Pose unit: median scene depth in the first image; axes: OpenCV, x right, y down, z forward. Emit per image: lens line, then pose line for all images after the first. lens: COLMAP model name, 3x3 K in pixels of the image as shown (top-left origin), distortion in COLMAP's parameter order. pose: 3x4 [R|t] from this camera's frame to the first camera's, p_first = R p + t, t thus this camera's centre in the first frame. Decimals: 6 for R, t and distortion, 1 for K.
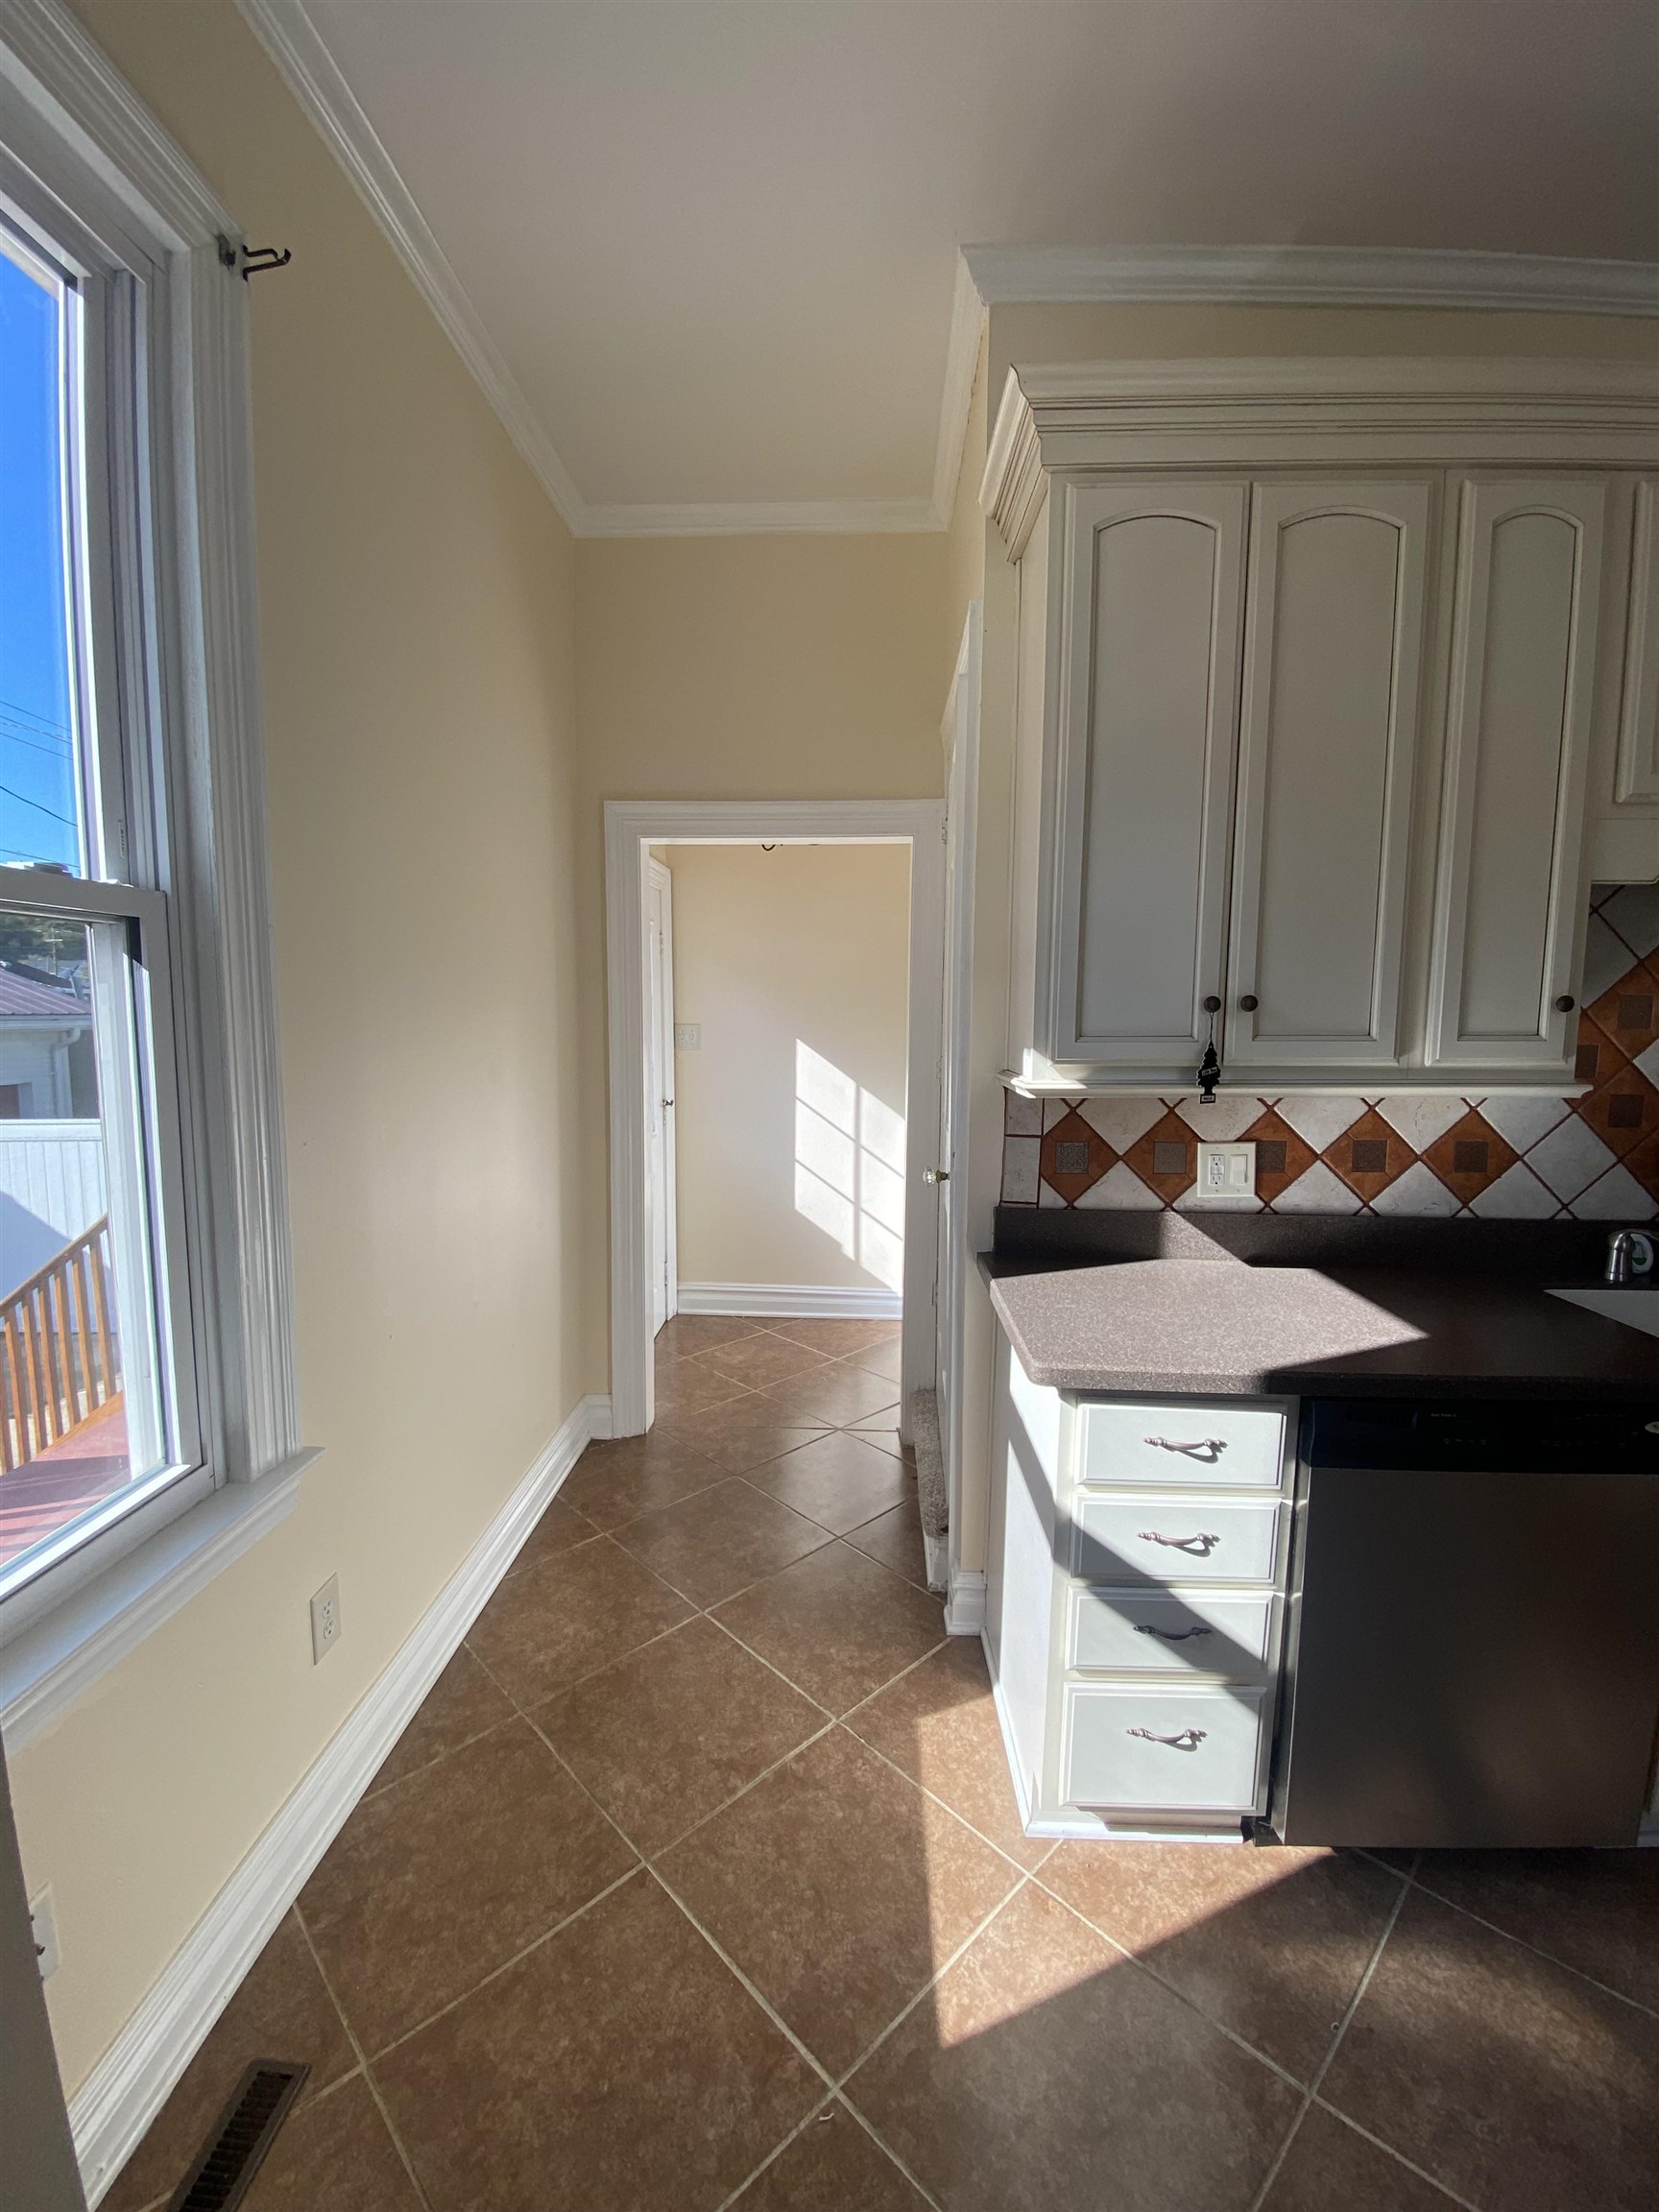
lens RADIAL K [[889.2, 0, 824.7], [0, 889.2, 1107.7], [0, 0, 1]] dist [-0.003153, -0.004000]
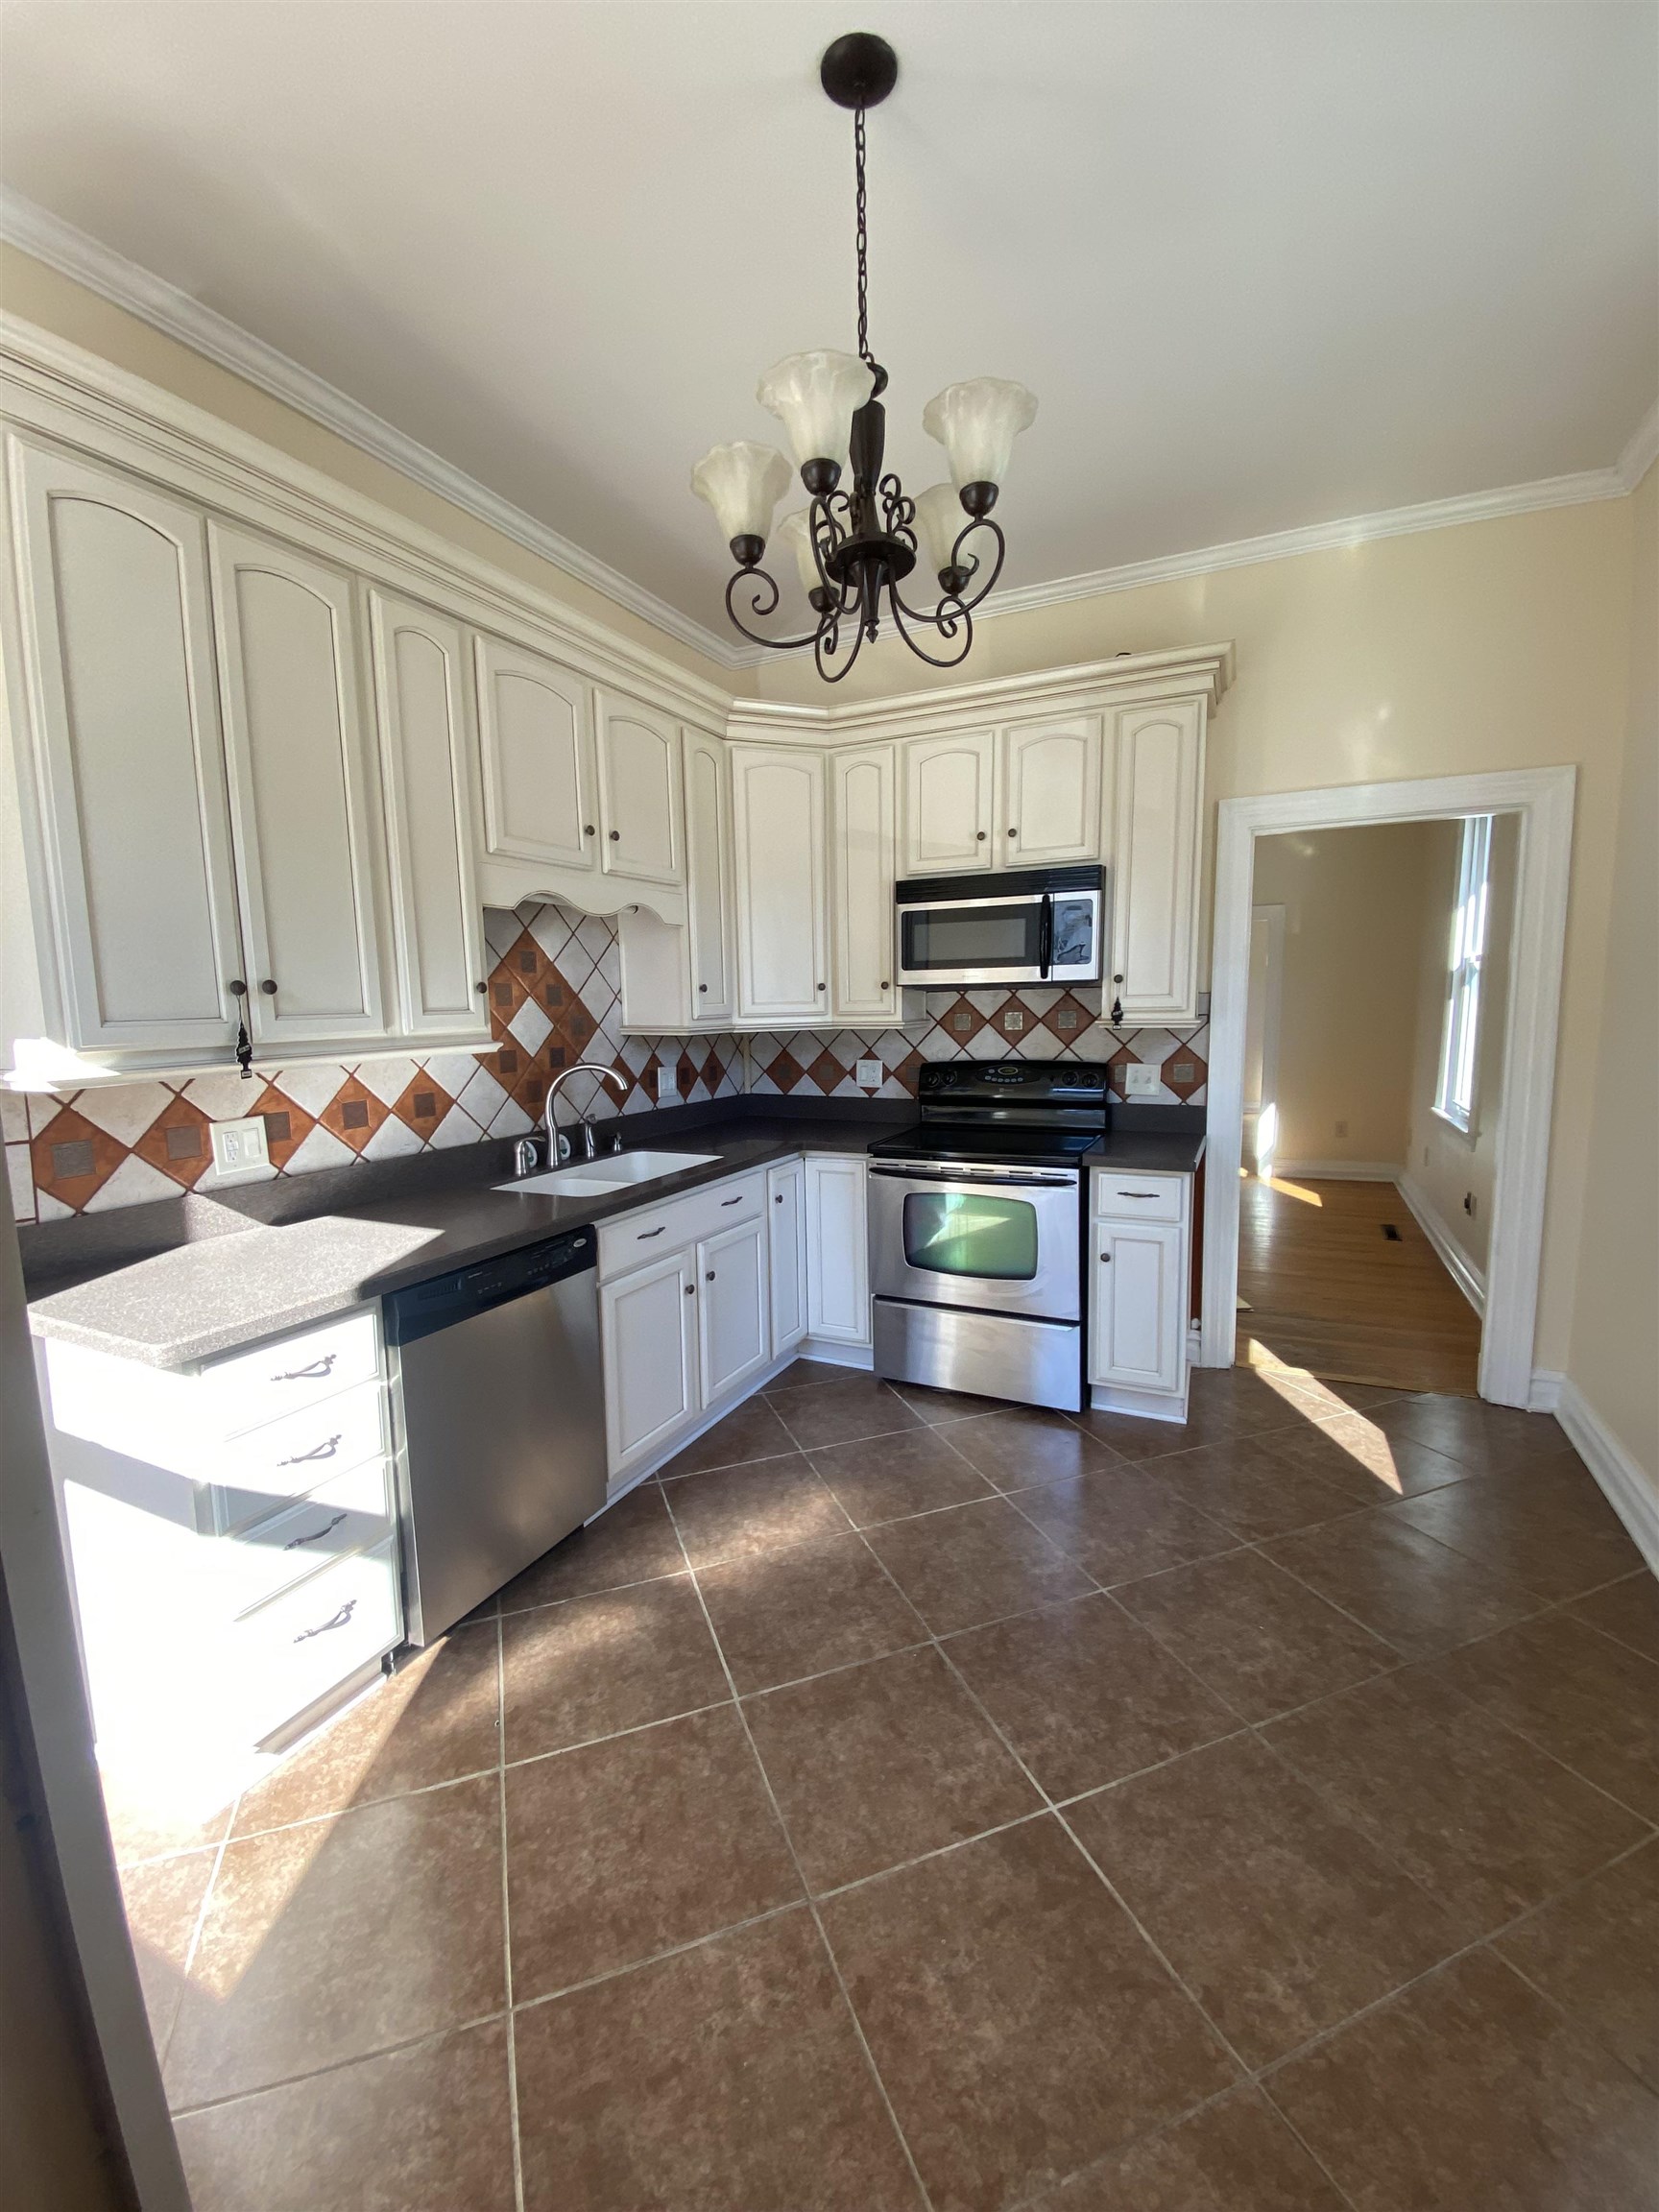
lens RADIAL K [[889.2, 0, 835.9], [0, 889.2, 1115.8], [0, 0, 1]] dist [-0.003153, -0.004000]
pose [[0.389119, -0.133311, 0.911490, -0.294337], [0.115477, 0.988727, 0.095310, 0.019832], [-0.913921, 0.068169, 0.400127, -0.105124]]
